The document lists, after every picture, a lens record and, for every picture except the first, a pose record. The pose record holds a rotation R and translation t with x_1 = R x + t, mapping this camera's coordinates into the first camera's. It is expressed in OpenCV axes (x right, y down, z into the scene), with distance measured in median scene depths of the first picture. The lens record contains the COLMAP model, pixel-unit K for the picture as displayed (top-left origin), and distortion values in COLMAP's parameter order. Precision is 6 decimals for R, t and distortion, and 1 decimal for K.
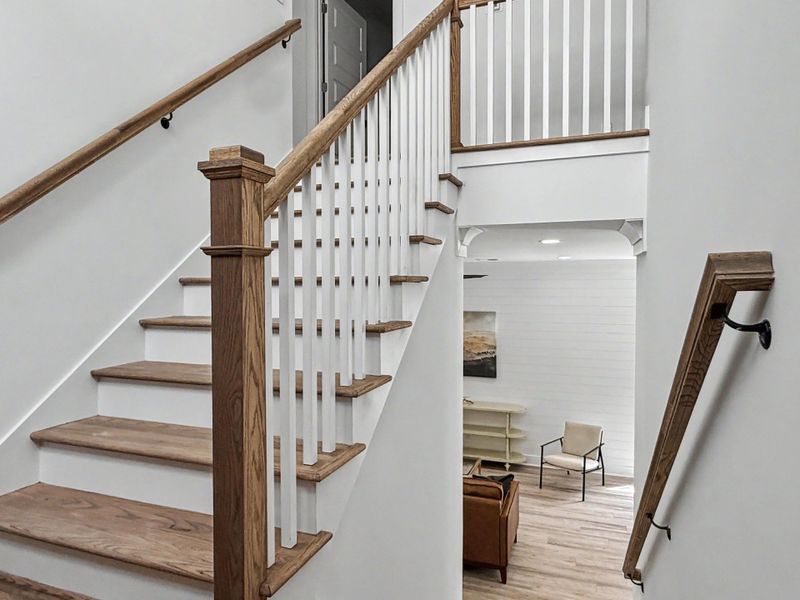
lens RADIAL K [[523.2, 0, 396.1], [0, 523.2, 296.2], [0, 0, 1]] dist [0.004350, -0.001122]
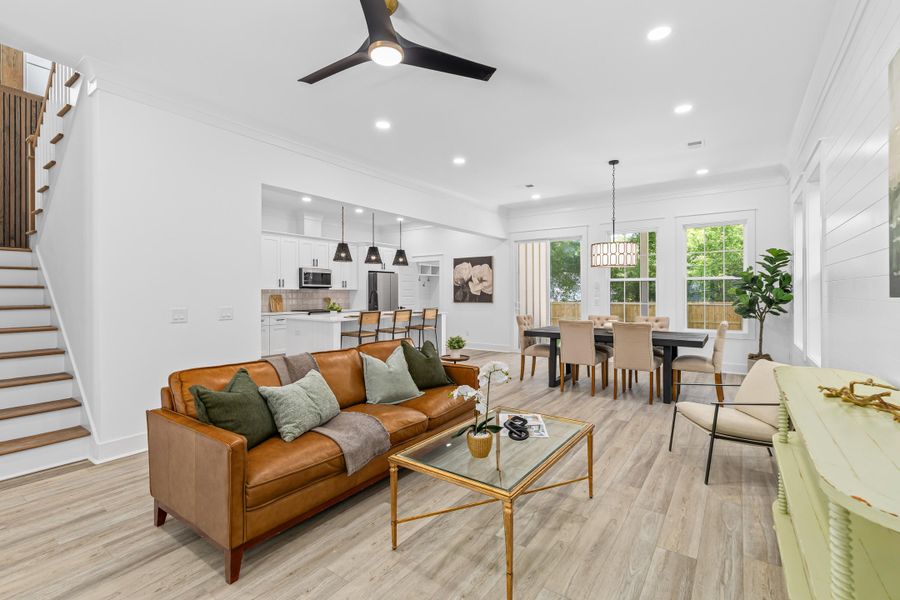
lens RADIAL K [[405.8, 0, 450.6], [0, 405.8, 293.7], [0, 0, 1]] dist [0.010190, -0.002449]
pose [[-0.261154, 0.000457, -0.965297, 0.386829], [-0.018801, 0.999808, 0.005560, 0.172824], [0.965114, 0.019601, -0.261095, 0.959162]]
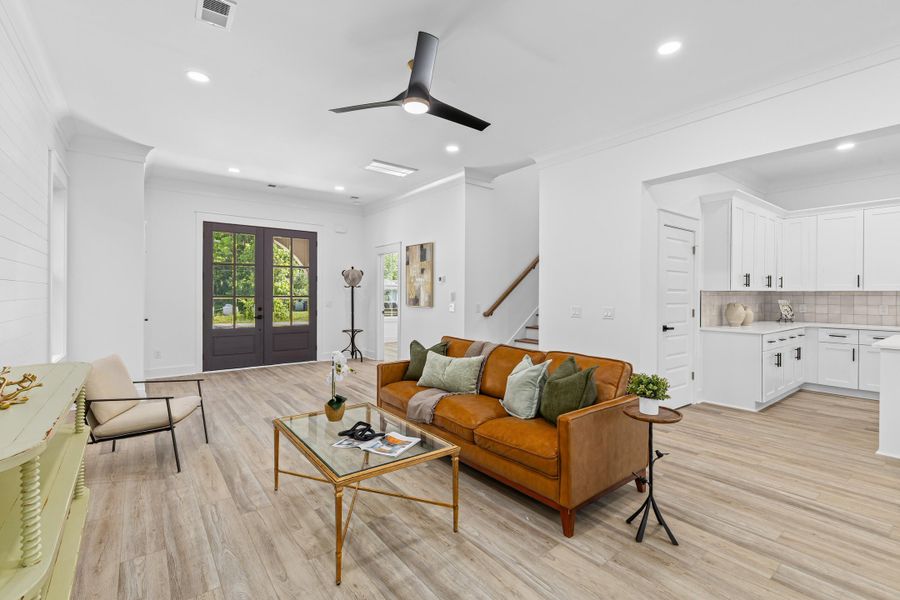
lens RADIAL K [[405.8, 0, 454.1], [0, 405.8, 294.3], [0, 0, 1]] dist [0.010190, -0.002449]
pose [[-0.848465, -0.007799, 0.529194, -0.186118], [0.003390, 0.999791, 0.020170, 0.167018], [-0.529240, 0.018907, -0.848261, 1.162531]]
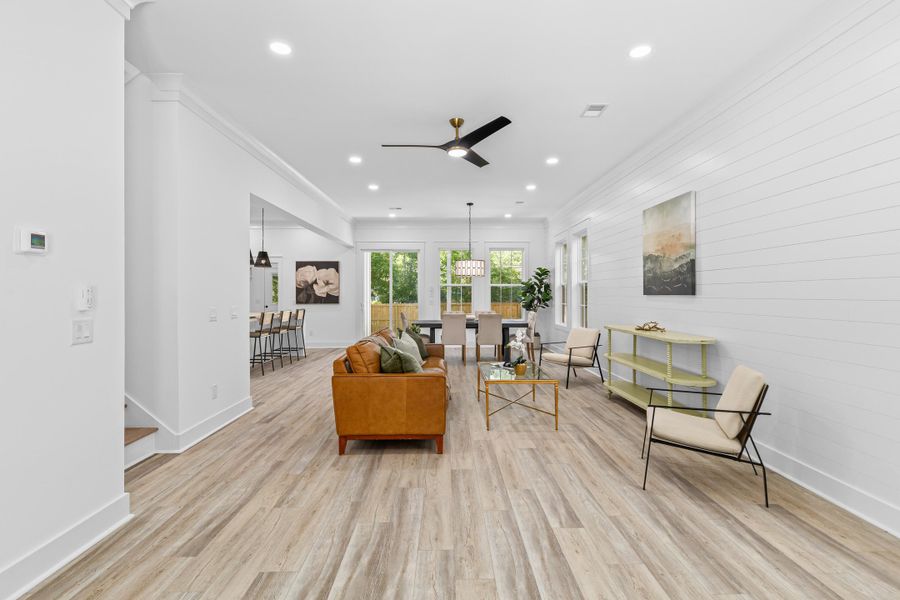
lens RADIAL K [[426.7, 0, 449.9], [0, 426.7, 296.5], [0, 0, 1]] dist [0.015084, -0.000202]
pose [[0.356407, -0.000359, -0.934331, 0.628234], [-0.017390, 0.999824, -0.007018, 0.184203], [0.934169, 0.018749, 0.356338, 0.597780]]
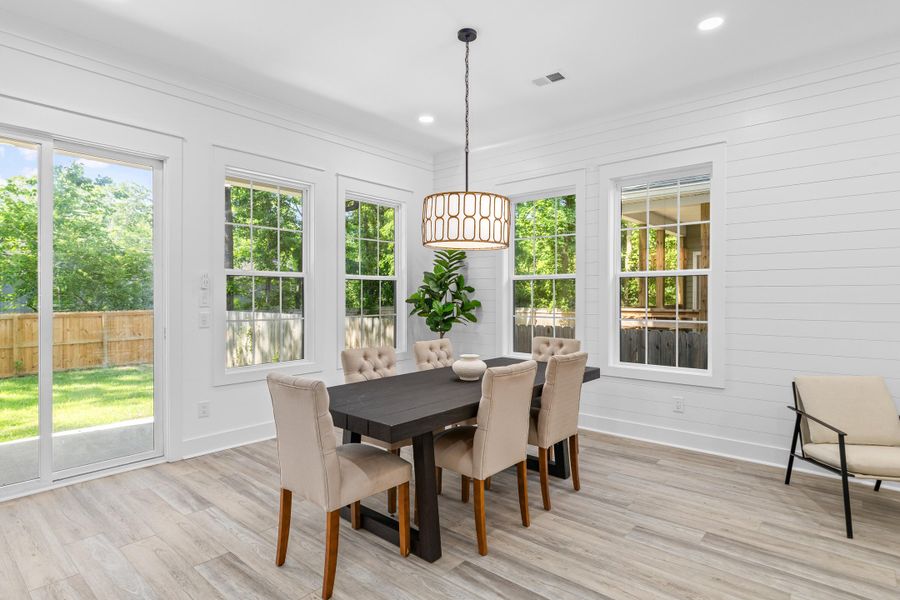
lens RADIAL K [[471.4, 0, 454.4], [0, 471.4, 302.7], [0, 0, 1]] dist [0.002757, -0.000035]
pose [[0.938154, 0.000826, -0.346216, -0.280903], [-0.003825, 0.999961, -0.007979, 0.176325], [0.346196, 0.008810, 0.938121, 0.645119]]
